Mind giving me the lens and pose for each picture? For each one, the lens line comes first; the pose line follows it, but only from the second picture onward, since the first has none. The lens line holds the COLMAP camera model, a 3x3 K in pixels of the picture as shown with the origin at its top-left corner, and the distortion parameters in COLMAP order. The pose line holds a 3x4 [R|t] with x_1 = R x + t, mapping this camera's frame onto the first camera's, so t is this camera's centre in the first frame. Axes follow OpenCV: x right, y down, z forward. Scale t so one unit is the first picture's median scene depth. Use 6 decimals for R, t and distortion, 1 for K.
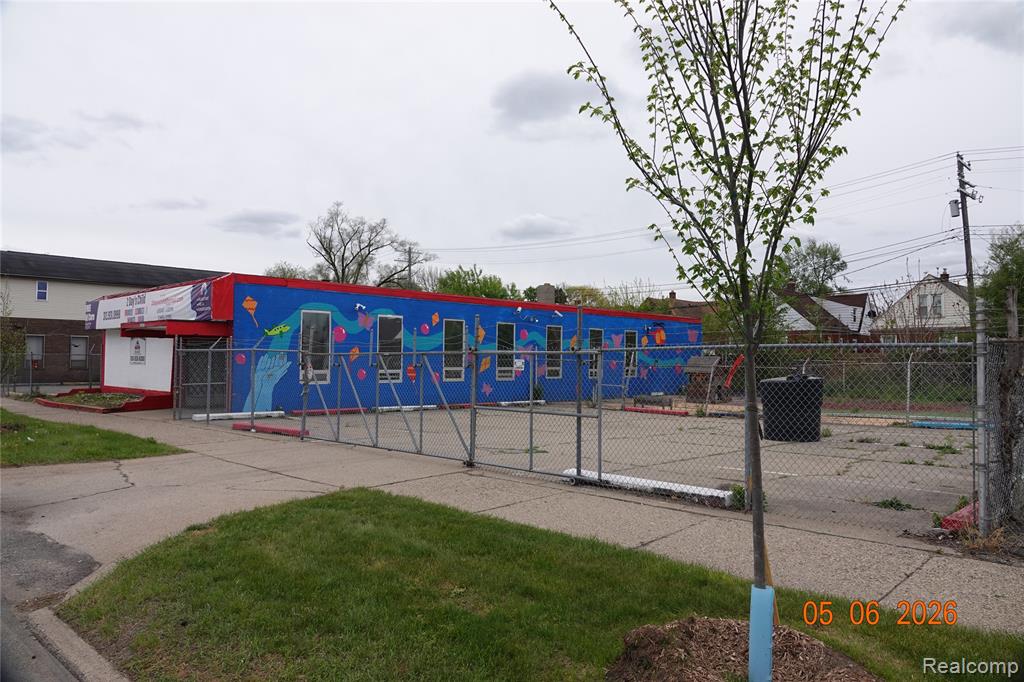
lens RADIAL K [[707.9, 0, 511.5], [0, 707.9, 356.1], [0, 0, 1]] dist [-0.003767, -0.003834]
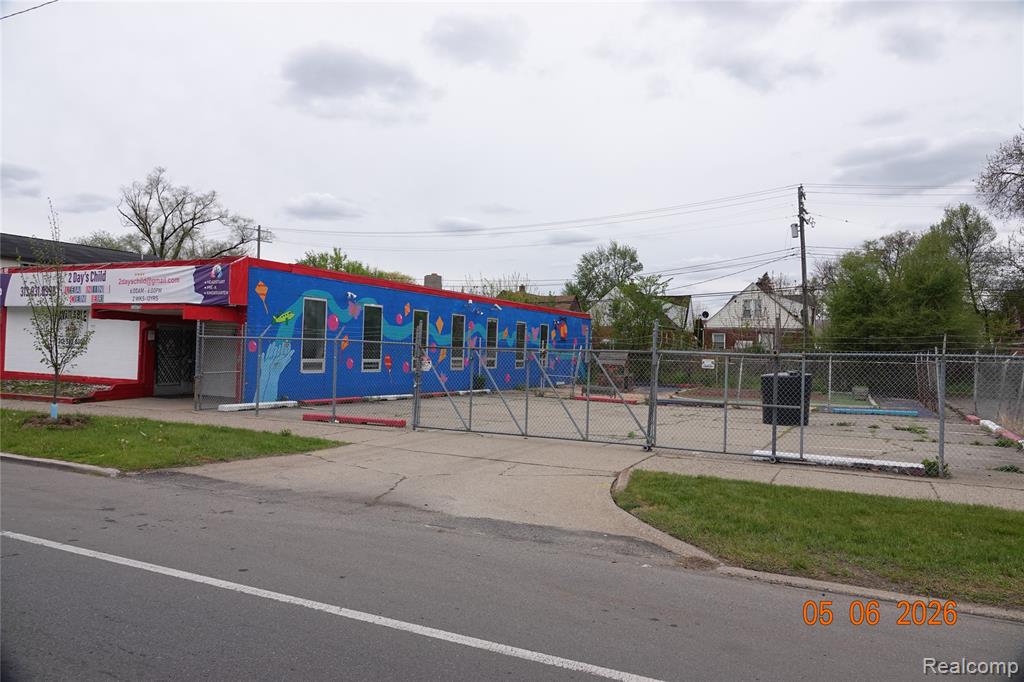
lens RADIAL K [[709.6, 0, 512.0], [0, 709.6, 341.0], [0, 0, 1]] dist [0.004265, -0.000469]
pose [[0.954474, 0.023611, 0.297358, -0.237091], [-0.022976, 0.999720, -0.005630, -0.004175], [-0.297408, -0.001458, 0.954750, -0.014161]]
